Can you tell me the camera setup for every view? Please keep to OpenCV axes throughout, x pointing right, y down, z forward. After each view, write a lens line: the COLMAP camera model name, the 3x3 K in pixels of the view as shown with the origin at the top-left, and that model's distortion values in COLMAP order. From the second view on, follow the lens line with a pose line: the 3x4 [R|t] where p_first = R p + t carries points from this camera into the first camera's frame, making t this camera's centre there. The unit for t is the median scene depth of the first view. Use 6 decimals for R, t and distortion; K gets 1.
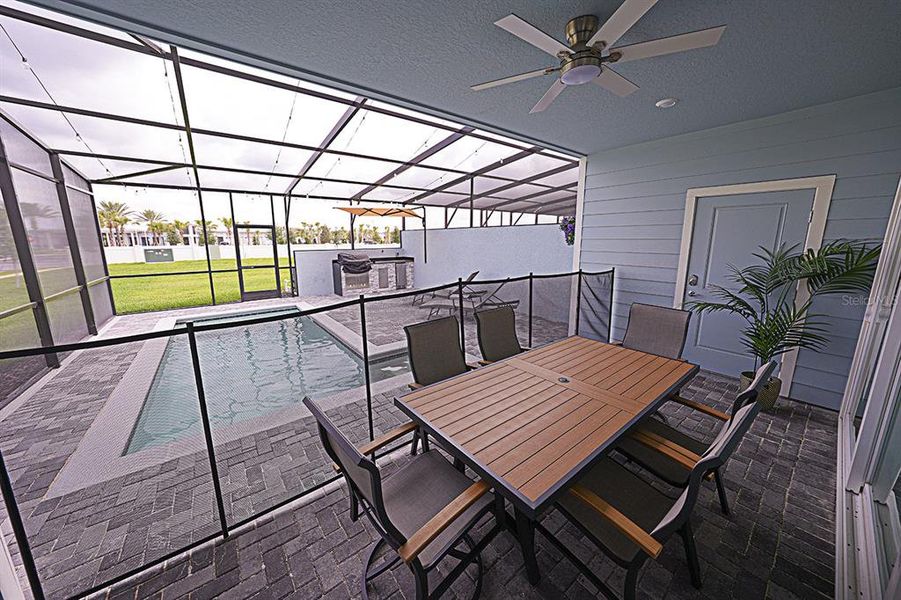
lens RADIAL K [[307.9, 0, 452.2], [0, 307.9, 297.5], [0, 0, 1]] dist [-0.022946, 0.000147]
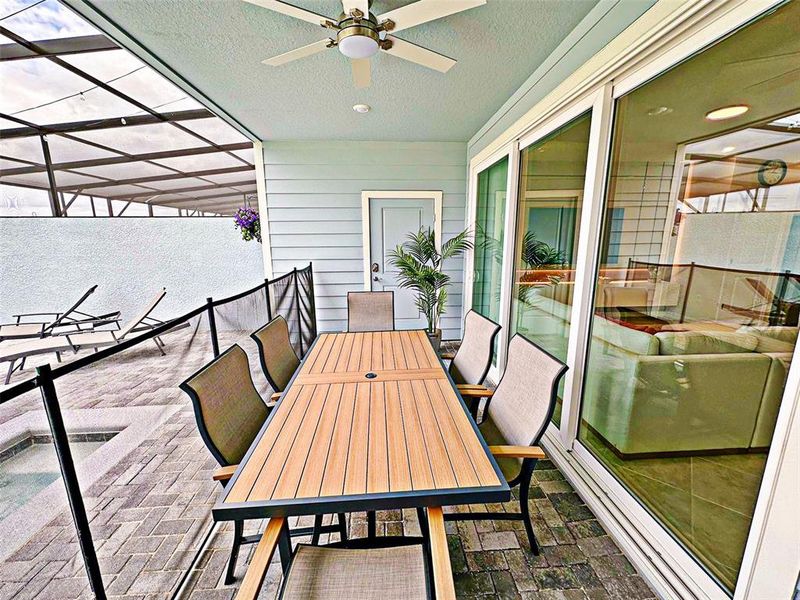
lens RADIAL K [[315.3, 0, 400.0], [0, 315.3, 300.0], [0, 0, 1]] dist [-0.007216, -0.000082]
pose [[0.564391, -0.159441, 0.809964, -0.083853], [0.155099, 0.984178, 0.085660, -0.008972], [-0.810806, 0.077279, 0.580190, 0.085708]]
